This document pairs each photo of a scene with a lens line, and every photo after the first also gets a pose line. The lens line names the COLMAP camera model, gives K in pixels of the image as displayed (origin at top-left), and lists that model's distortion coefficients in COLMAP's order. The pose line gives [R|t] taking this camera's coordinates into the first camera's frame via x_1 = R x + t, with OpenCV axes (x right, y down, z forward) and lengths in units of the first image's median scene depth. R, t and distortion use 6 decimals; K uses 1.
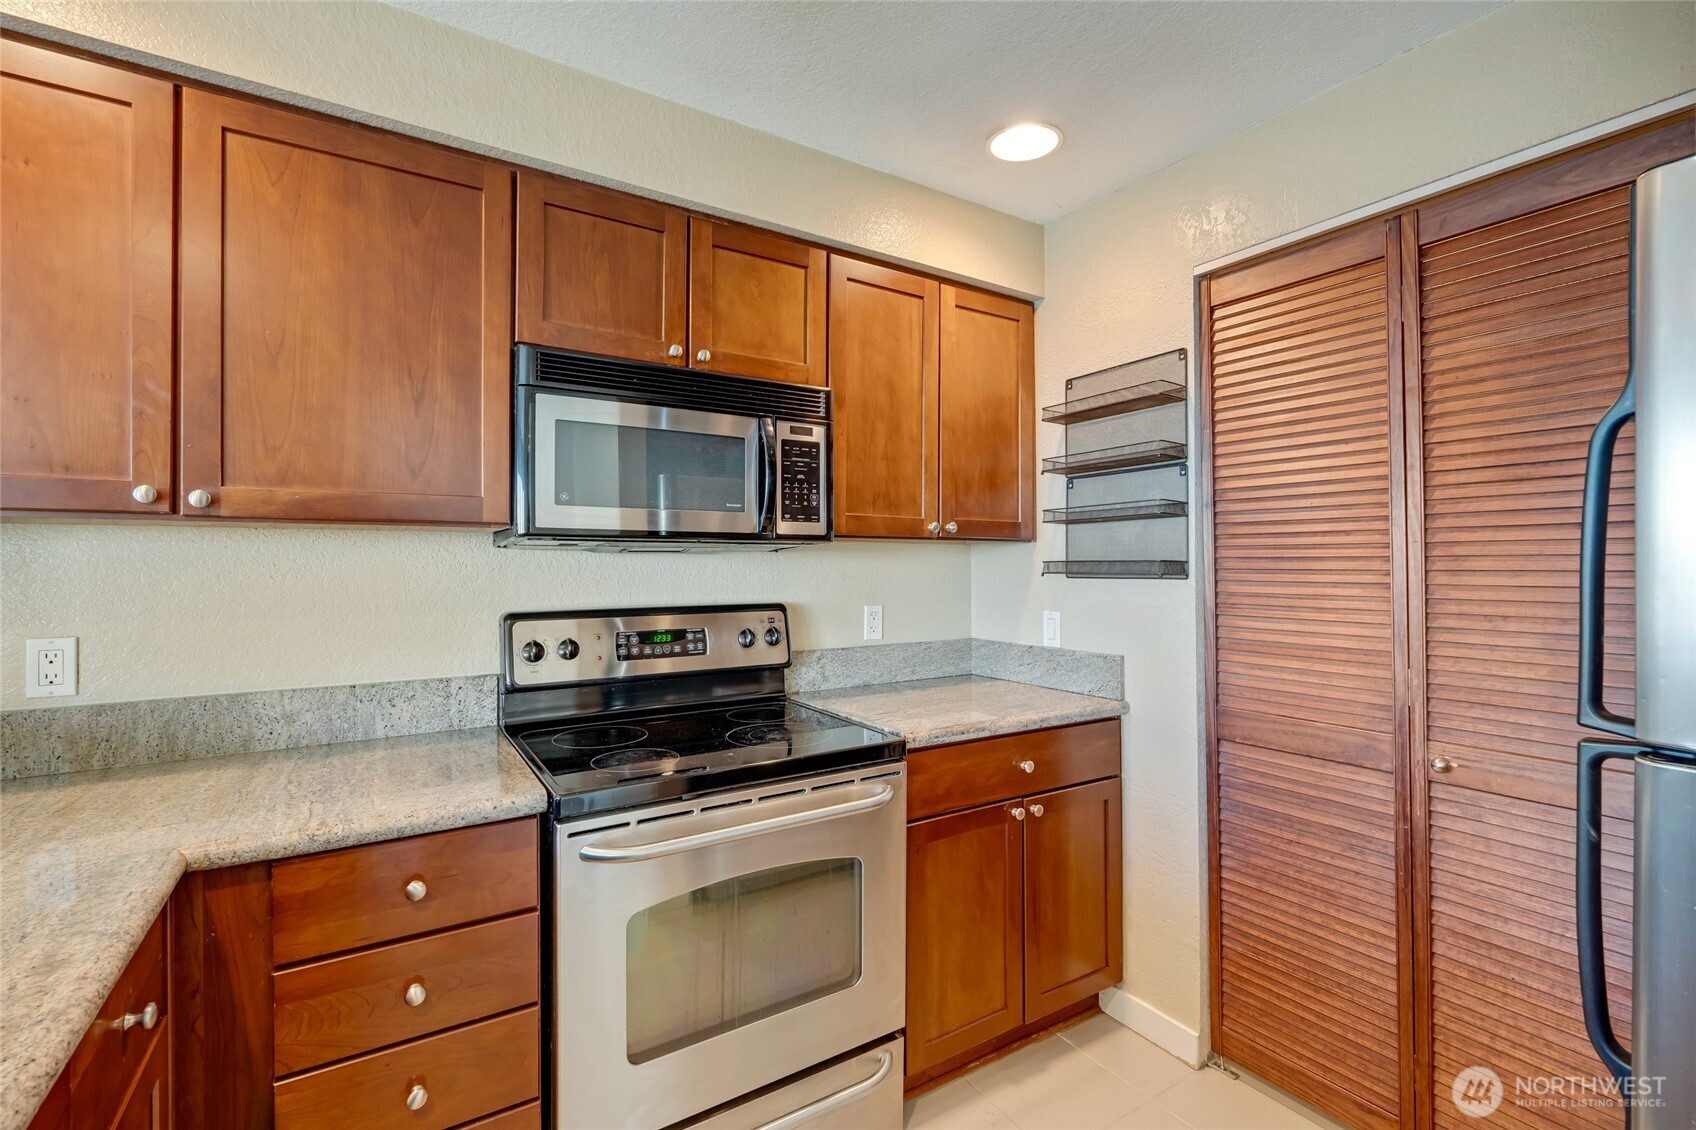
lens RADIAL K [[753.6, 0, 844.0], [0, 753.6, 558.7], [0, 0, 1]] dist [-0.002184, 0.000798]
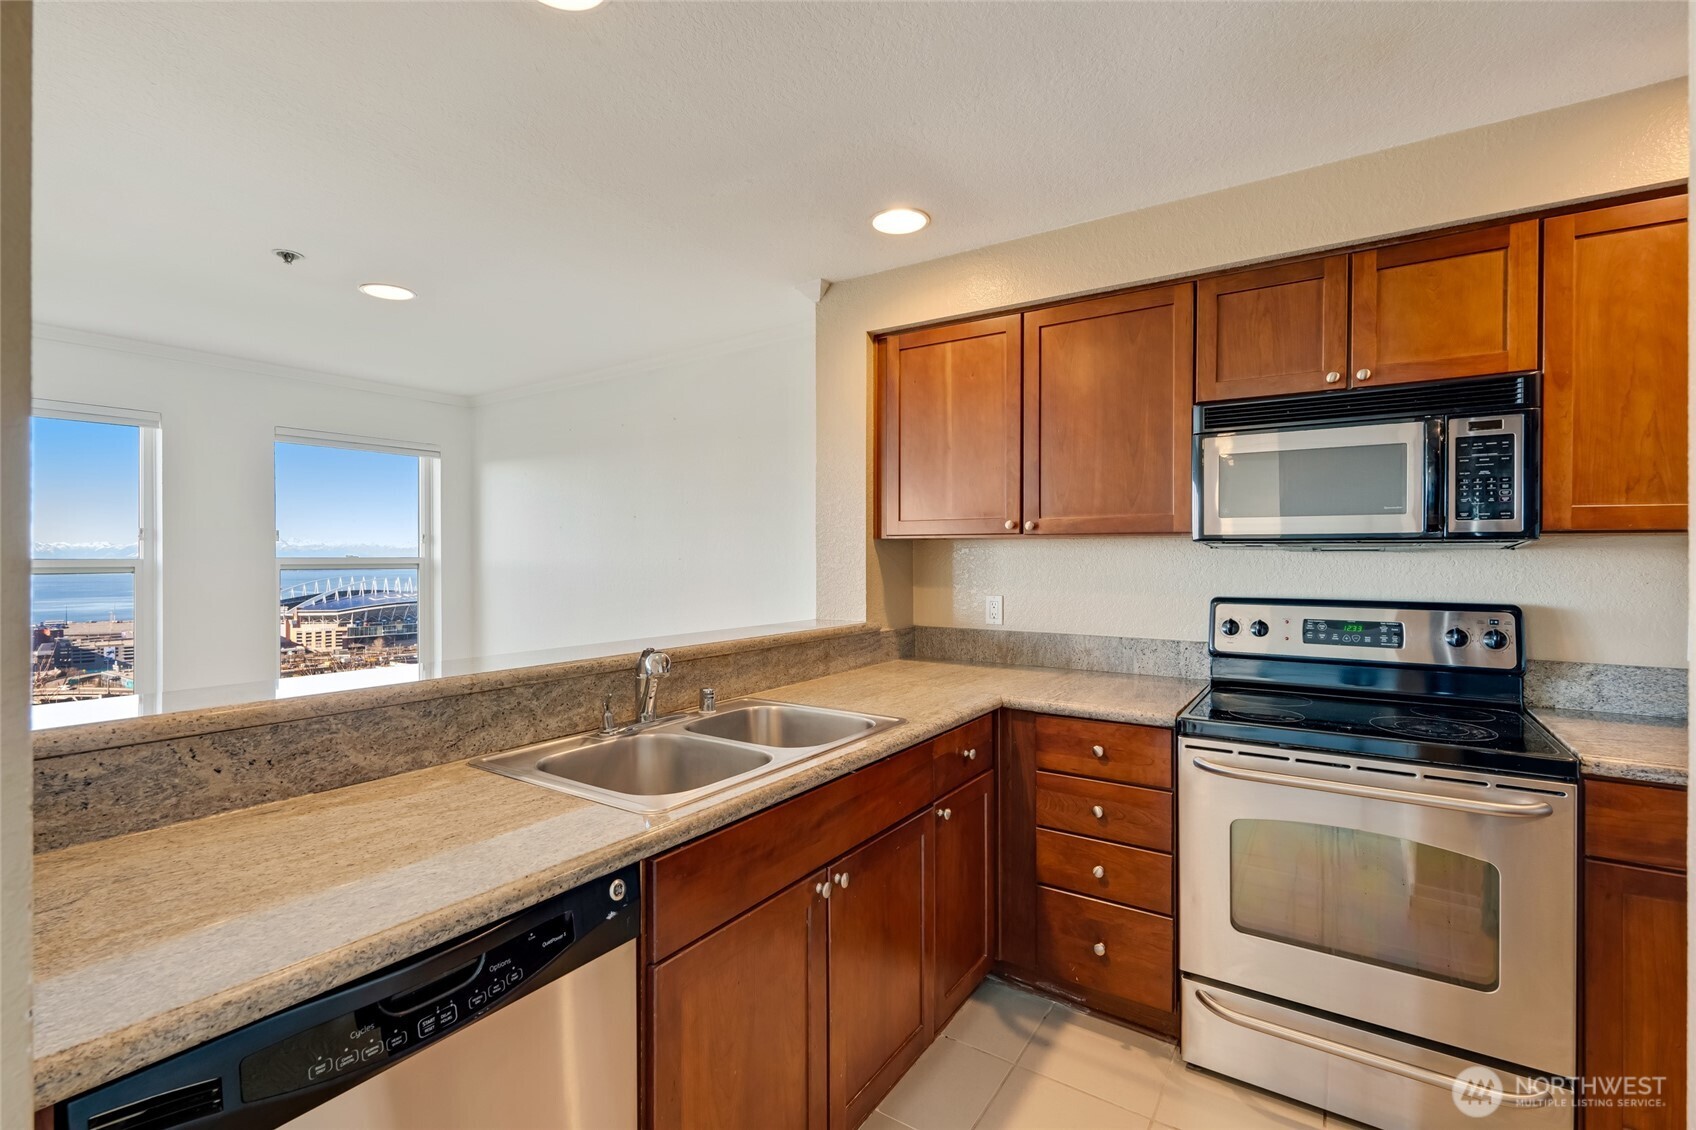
lens RADIAL K [[753.6, 0, 851.8], [0, 753.6, 562.1], [0, 0, 1]] dist [-0.002184, 0.000798]
pose [[0.403480, 0.009307, -0.914941, 0.528176], [0.002408, 0.999934, 0.011234, -0.007235], [0.914985, -0.006736, 0.403431, -0.139471]]
